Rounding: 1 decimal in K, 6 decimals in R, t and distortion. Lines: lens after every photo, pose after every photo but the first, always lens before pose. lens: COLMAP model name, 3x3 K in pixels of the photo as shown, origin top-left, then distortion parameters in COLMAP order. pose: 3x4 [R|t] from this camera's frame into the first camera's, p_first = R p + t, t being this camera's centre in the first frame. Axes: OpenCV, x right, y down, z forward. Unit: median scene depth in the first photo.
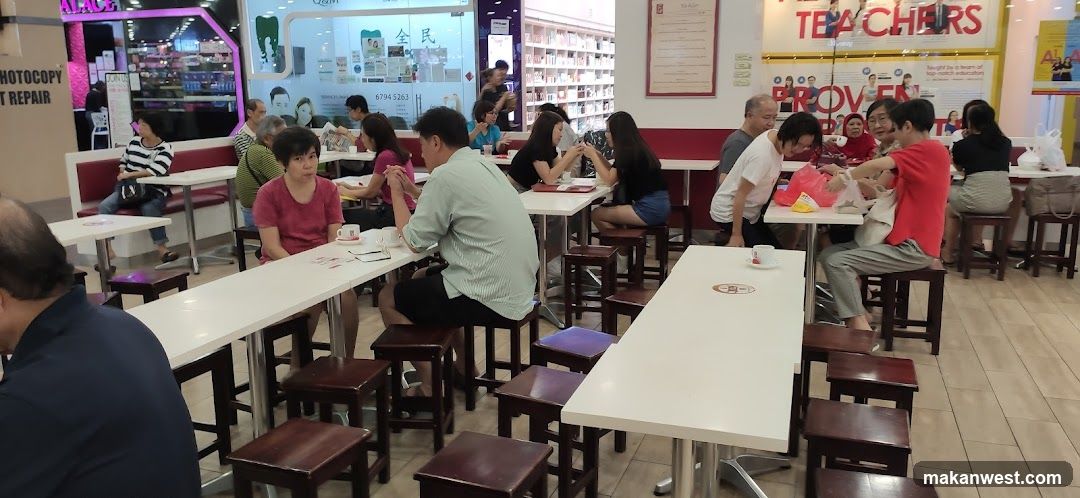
lens RADIAL K [[830.1, 0, 541.6], [0, 830.1, 251.5], [0, 0, 1]] dist [-0.007410, -0.007943]
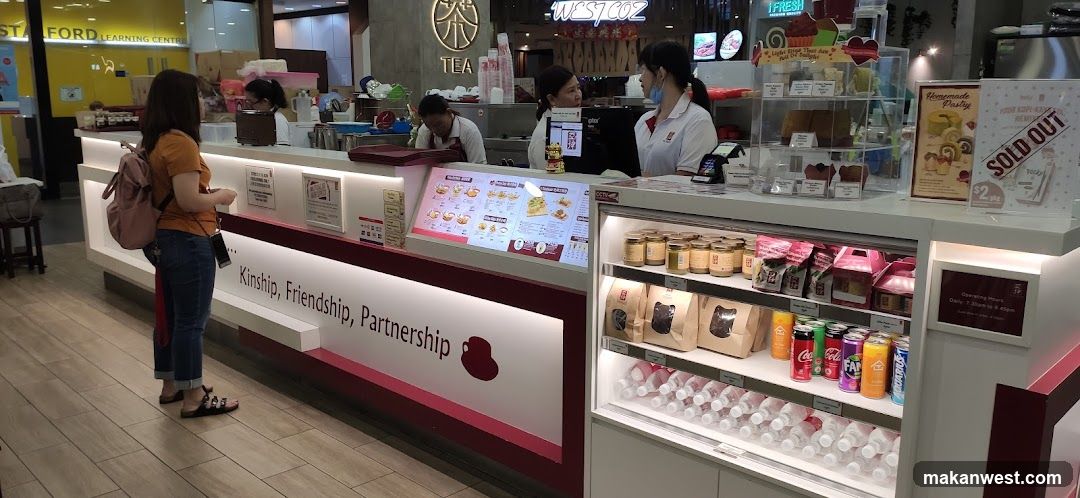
lens RADIAL K [[830.1, 0, 542.8], [0, 830.1, 248.7], [0, 0, 1]] dist [-0.007410, -0.007943]
pose [[0.423520, -0.161669, 0.891344, -0.101666], [0.175413, 0.979959, 0.094394, 0.014600], [-0.888741, 0.116376, 0.443391, -0.158774]]
